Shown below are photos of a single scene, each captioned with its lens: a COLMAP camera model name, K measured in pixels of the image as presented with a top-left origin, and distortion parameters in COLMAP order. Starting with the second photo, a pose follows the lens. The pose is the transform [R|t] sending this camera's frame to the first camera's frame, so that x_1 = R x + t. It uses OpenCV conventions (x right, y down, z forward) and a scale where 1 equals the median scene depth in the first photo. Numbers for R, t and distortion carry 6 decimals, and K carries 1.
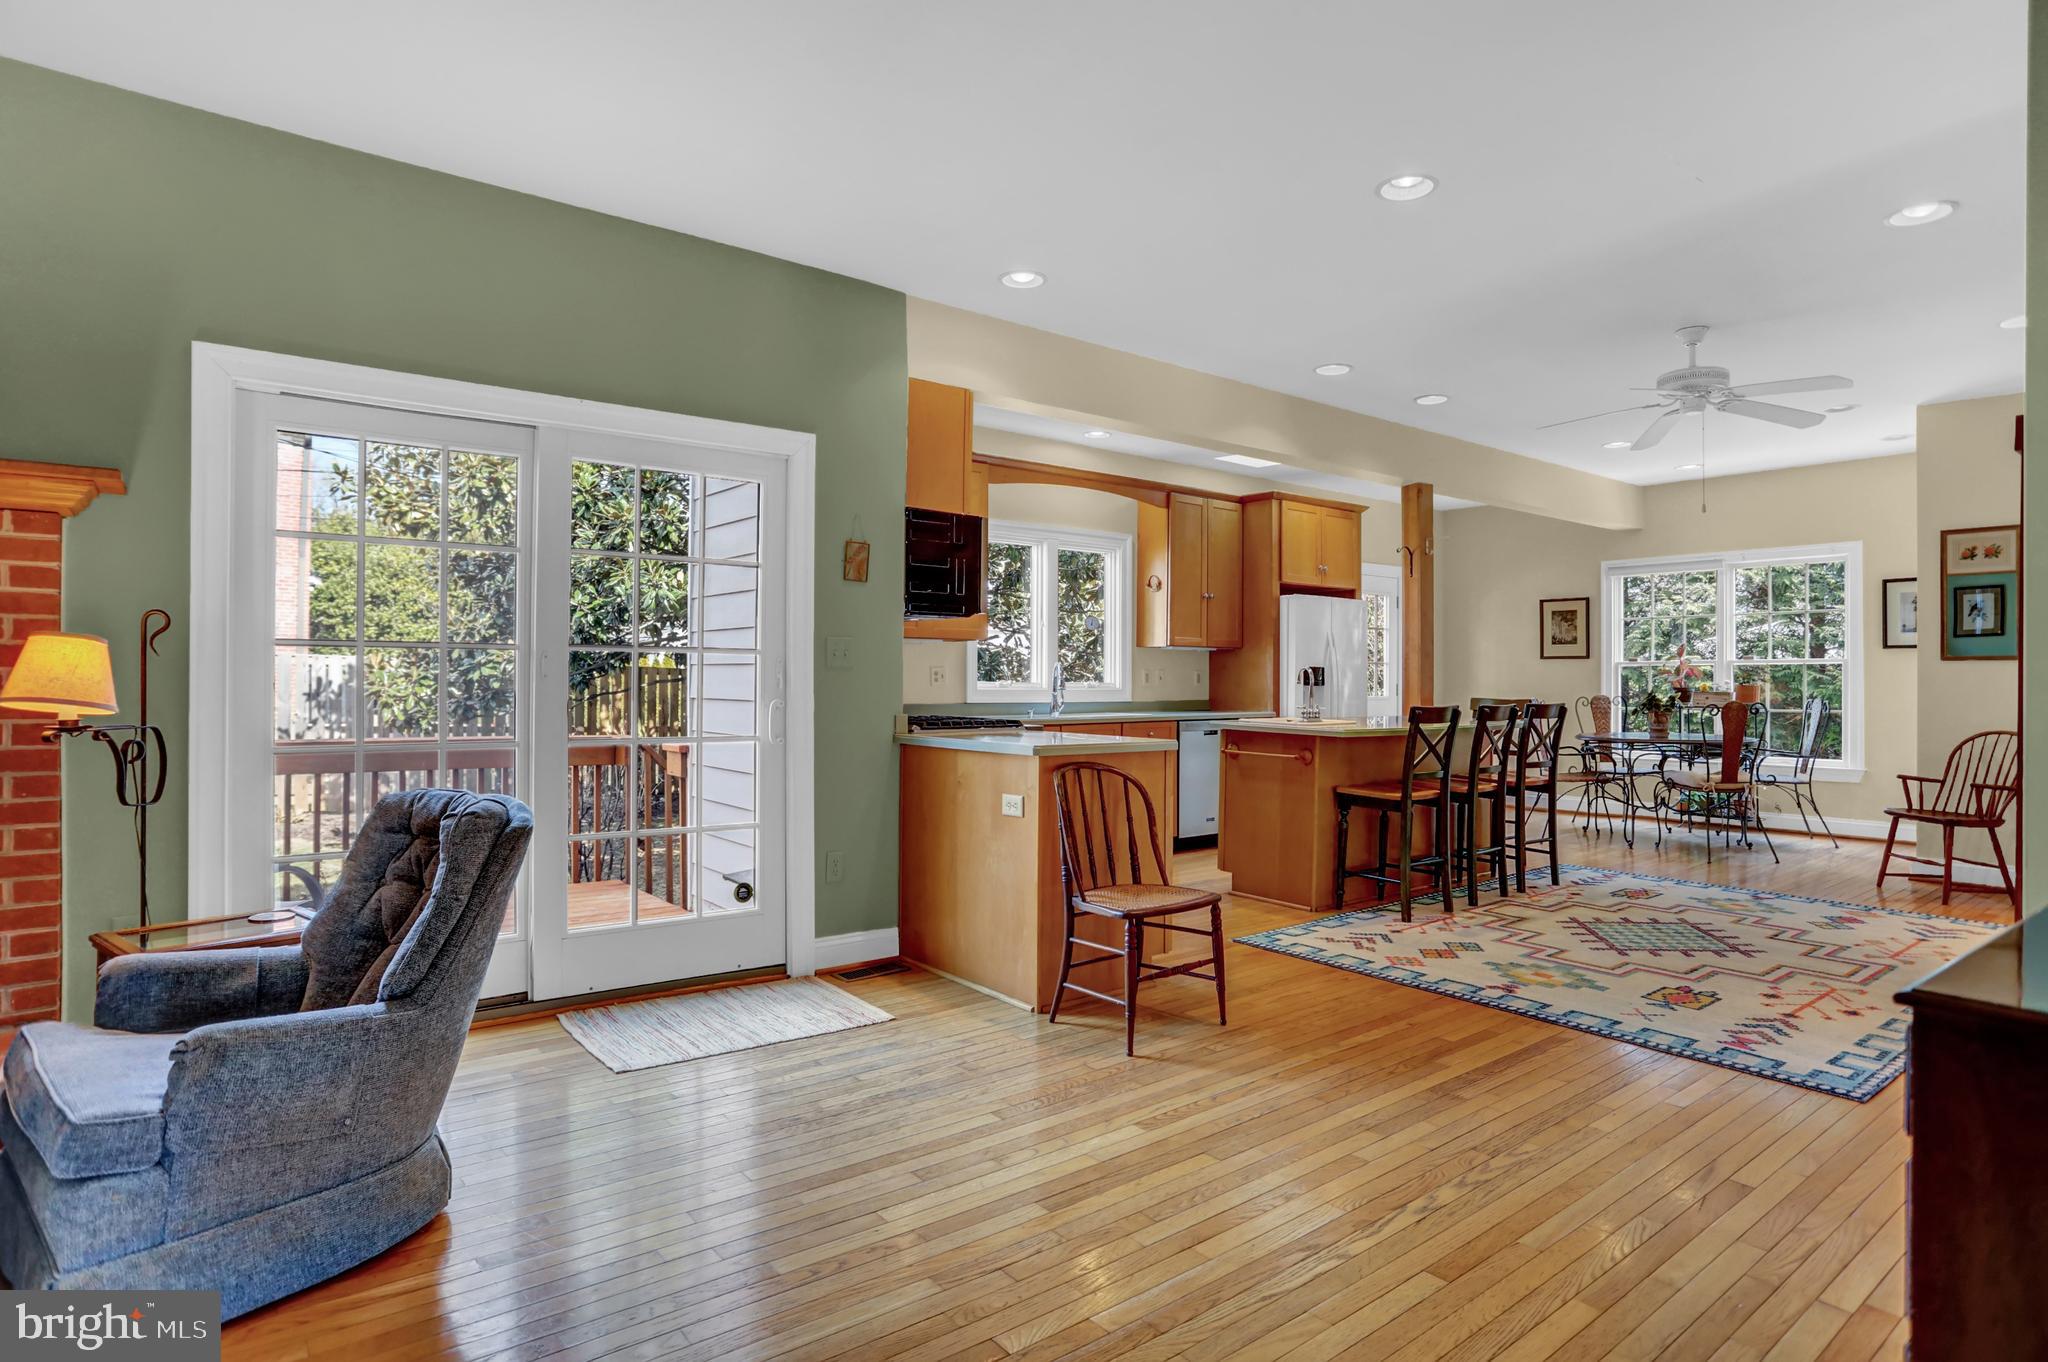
lens RADIAL K [[1089.5, 0, 1018.8], [0, 1089.5, 681.2], [0, 0, 1]] dist [-0.056765, 0.023801]
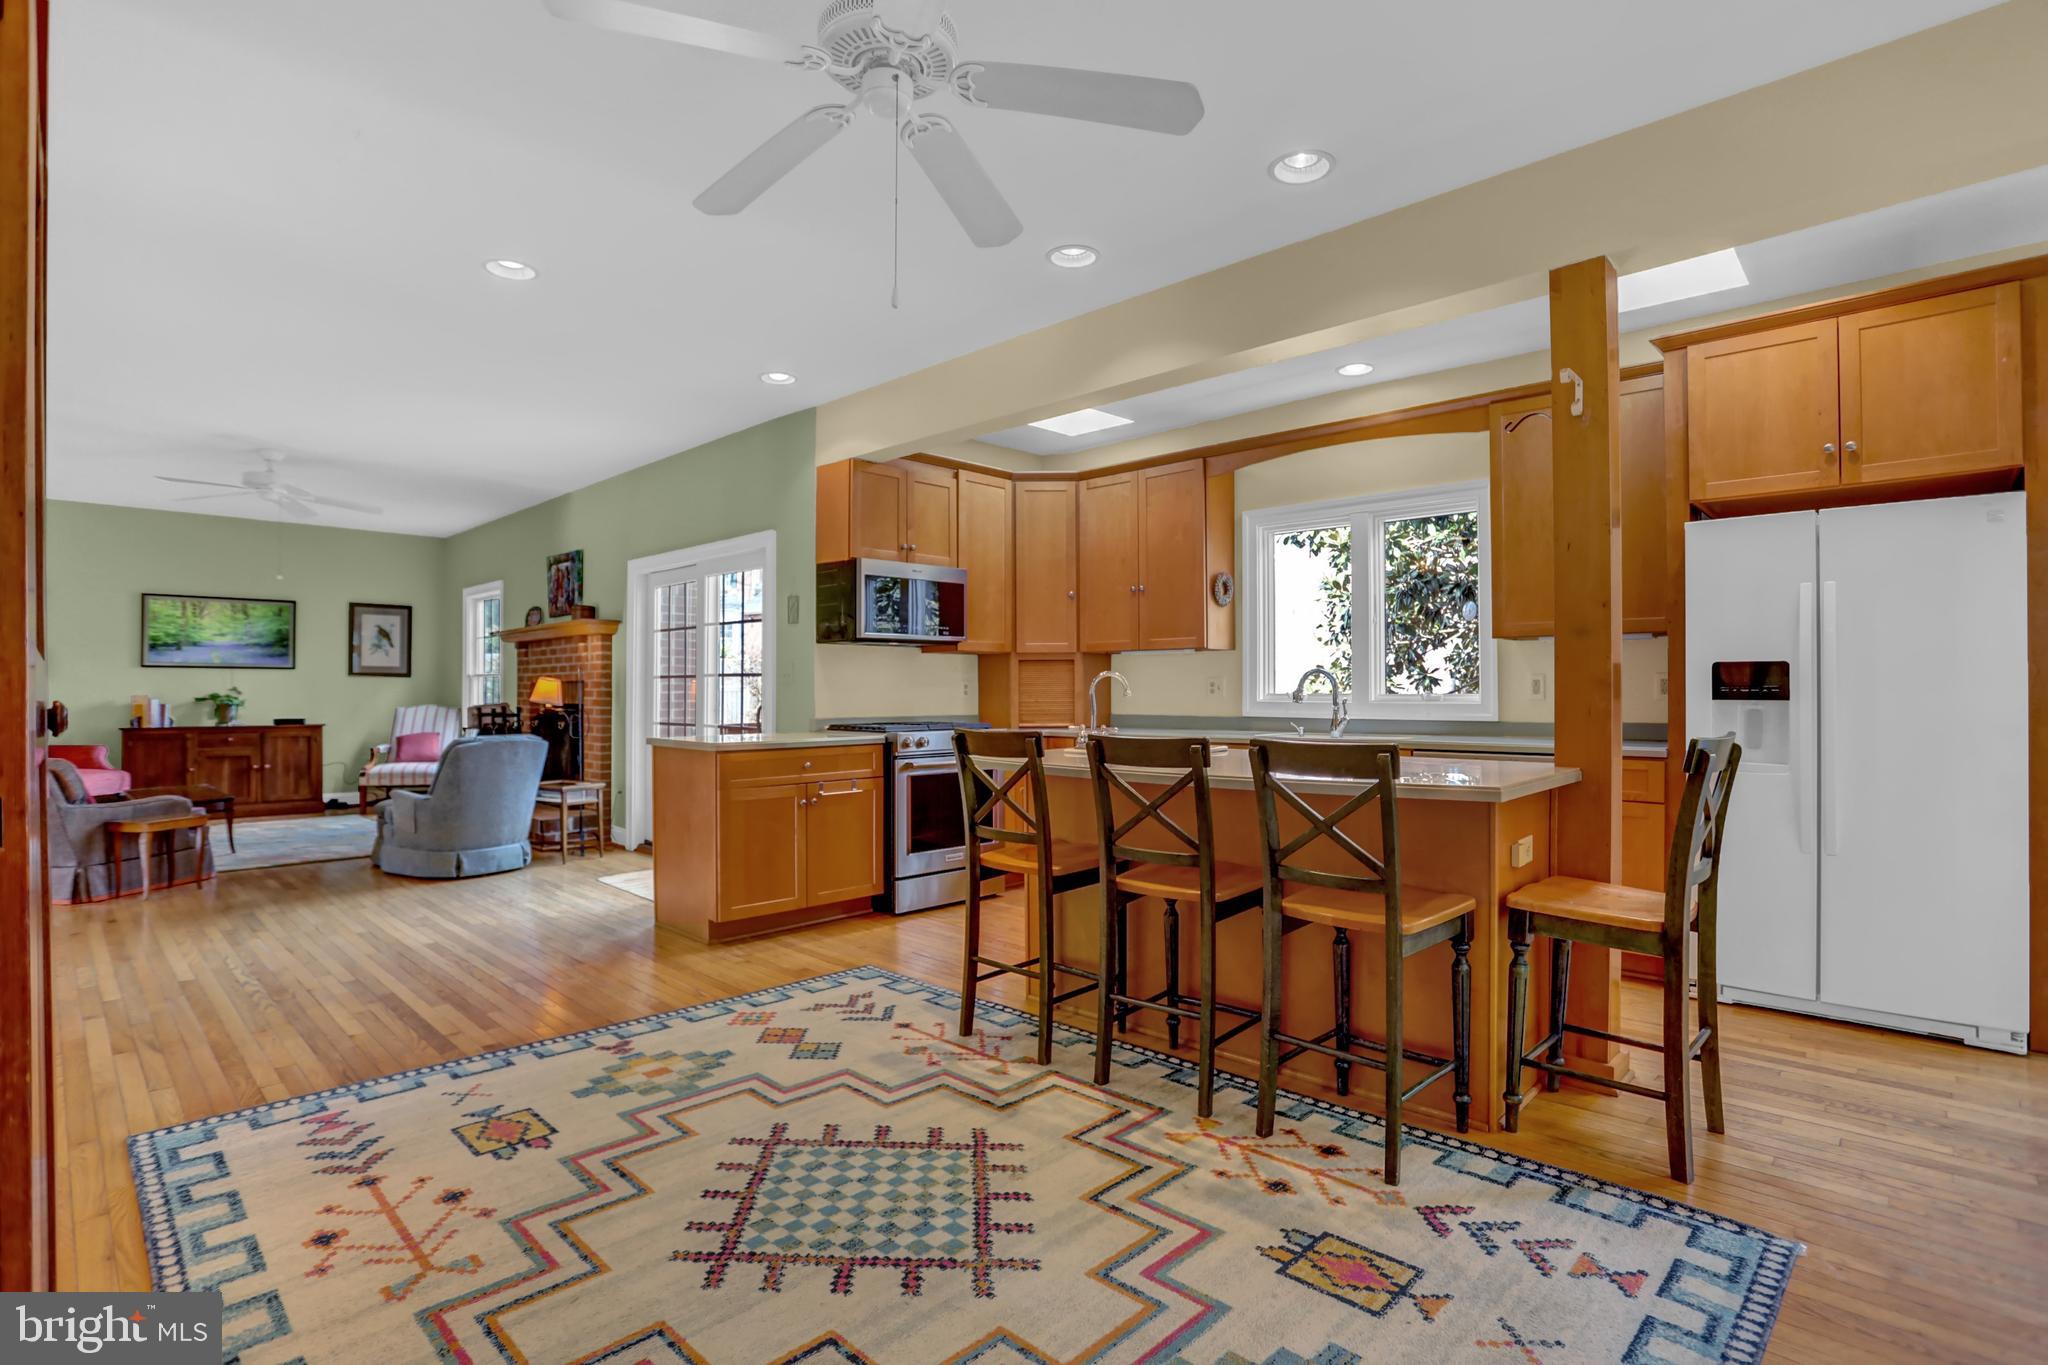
lens RADIAL K [[991.3, 0, 1043.1], [0, 991.3, 681.5], [0, 0, 1]] dist [-0.054677, 0.015744]
pose [[0.150279, -0.013093, -0.988557, 0.844546], [0.001562, 0.999914, -0.013006, 0.001505], [0.988642, 0.000410, 0.150286, 0.803265]]
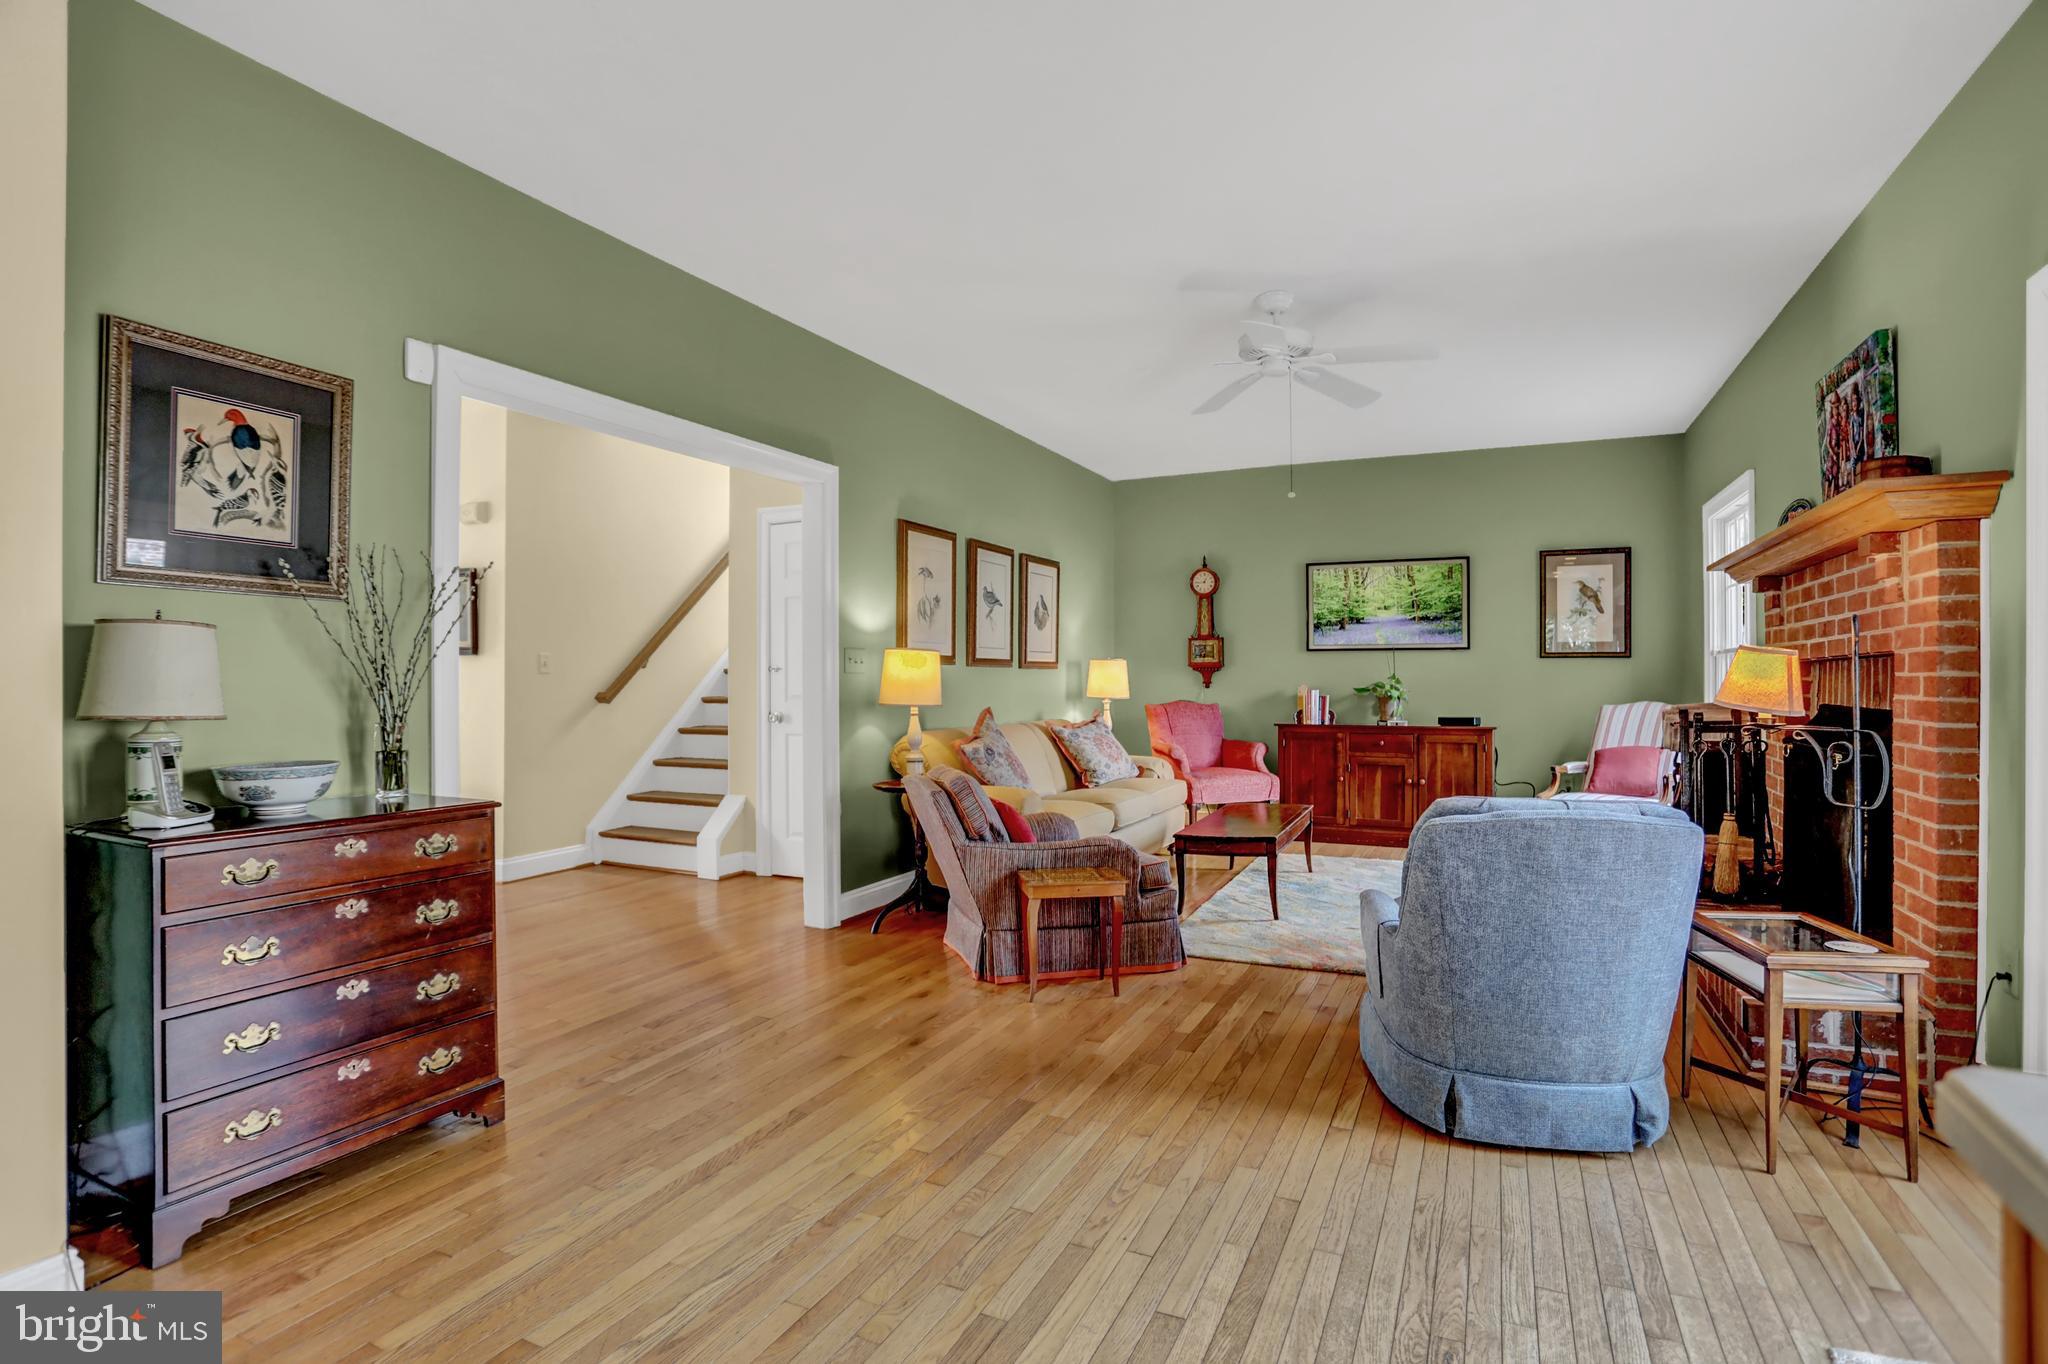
lens RADIAL K [[991.3, 0, 1027.5], [0, 991.3, 699.6], [0, 0, 1]] dist [-0.054677, 0.015744]
pose [[-0.893834, 0.007620, -0.448332, 0.130756], [0.000200, 0.999862, 0.016596, -0.000837], [0.448397, 0.014744, -0.893713, 0.647348]]
